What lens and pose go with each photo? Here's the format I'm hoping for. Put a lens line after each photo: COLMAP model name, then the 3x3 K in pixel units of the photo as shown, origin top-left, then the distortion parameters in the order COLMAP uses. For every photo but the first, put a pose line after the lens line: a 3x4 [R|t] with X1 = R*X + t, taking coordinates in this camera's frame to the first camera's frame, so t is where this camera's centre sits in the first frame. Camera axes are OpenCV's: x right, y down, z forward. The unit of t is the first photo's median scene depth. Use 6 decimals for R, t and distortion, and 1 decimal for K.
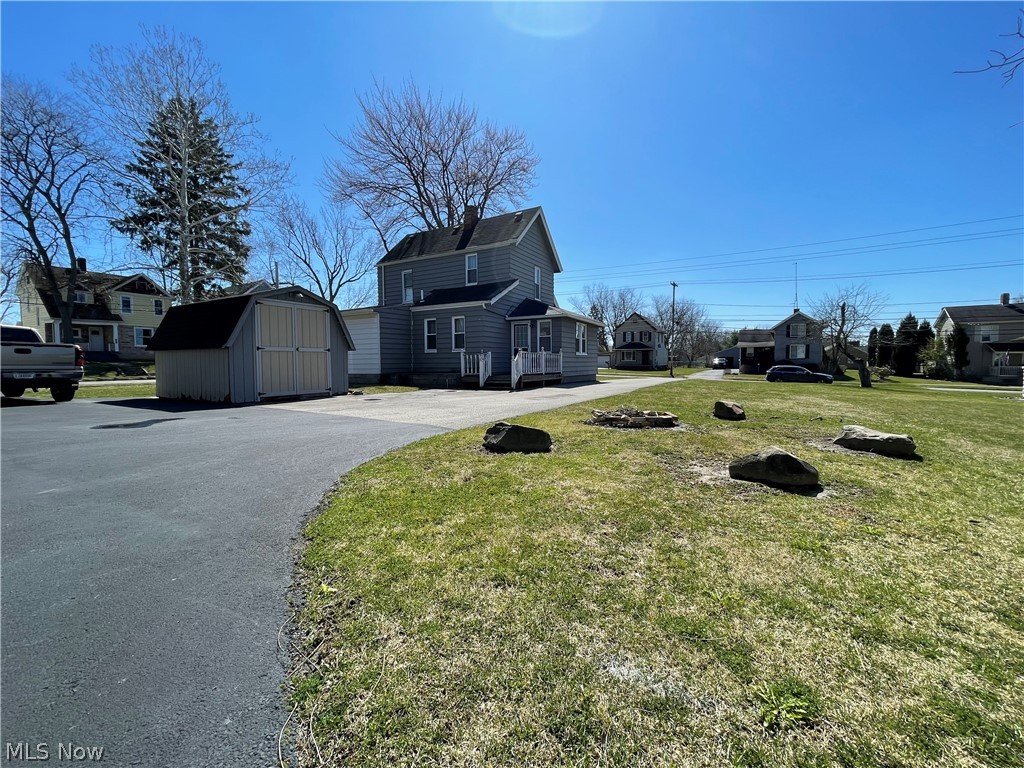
lens RADIAL K [[410.6, 0, 507.9], [0, 410.6, 382.0], [0, 0, 1]] dist [-0.000348, 0.000913]
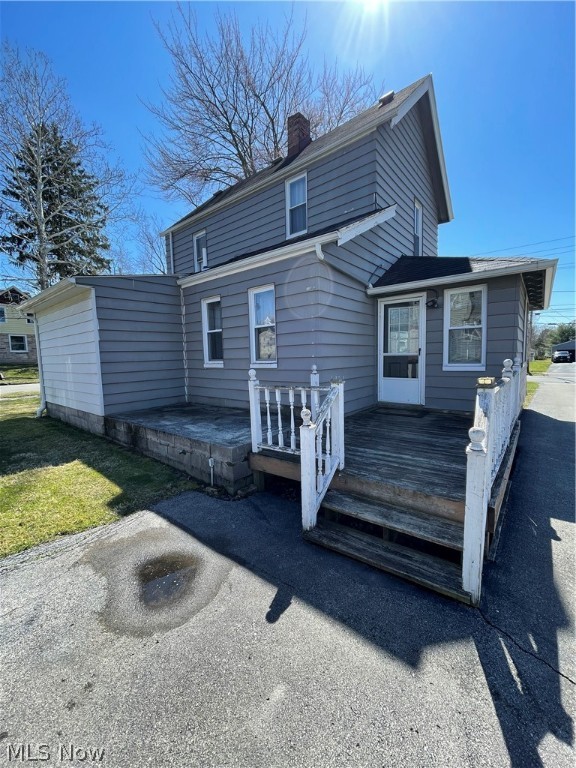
lens RADIAL K [[308.0, 0, 288.9], [0, 308.0, 385.3], [0, 0, 1]] dist [-0.000348, 0.000913]
pose [[0.986481, 0.000604, -0.163876, -0.020263], [0.007364, 0.998820, 0.048014, -0.038106], [0.163712, -0.048572, 0.985312, 0.366495]]
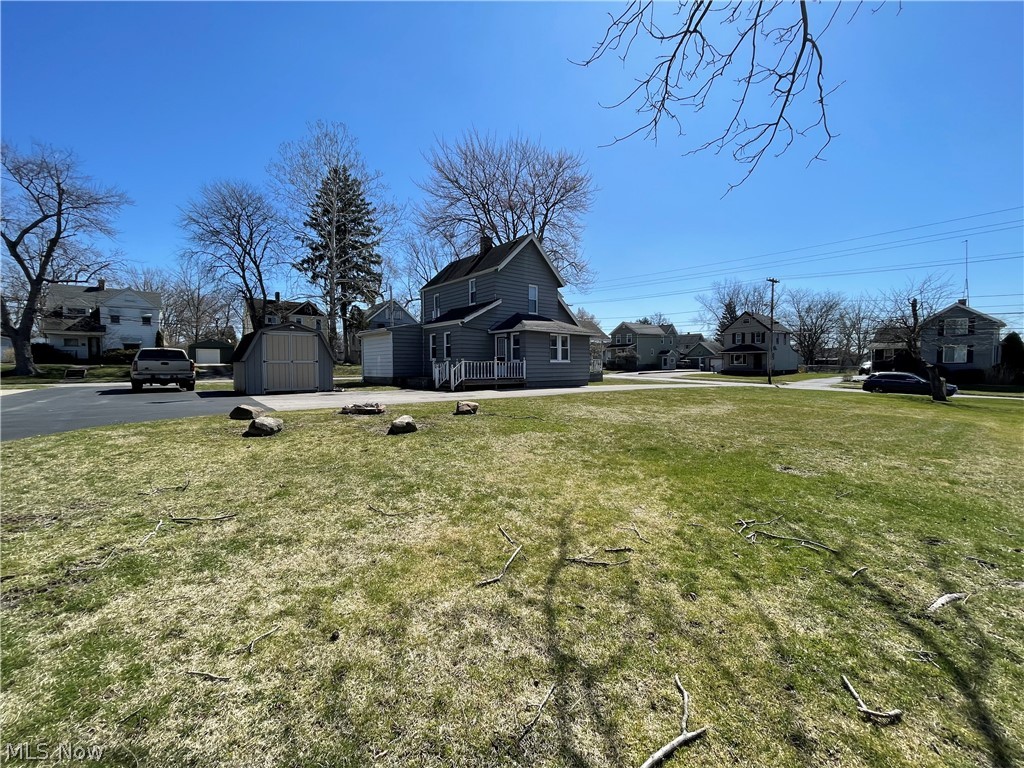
lens RADIAL K [[410.6, 0, 504.2], [0, 410.6, 382.9], [0, 0, 1]] dist [-0.000348, 0.000913]
pose [[0.935141, 0.018482, -0.353793, 0.266780], [-0.019406, 0.999811, 0.000936, -0.004743], [0.353744, 0.005991, 0.935323, -0.062414]]
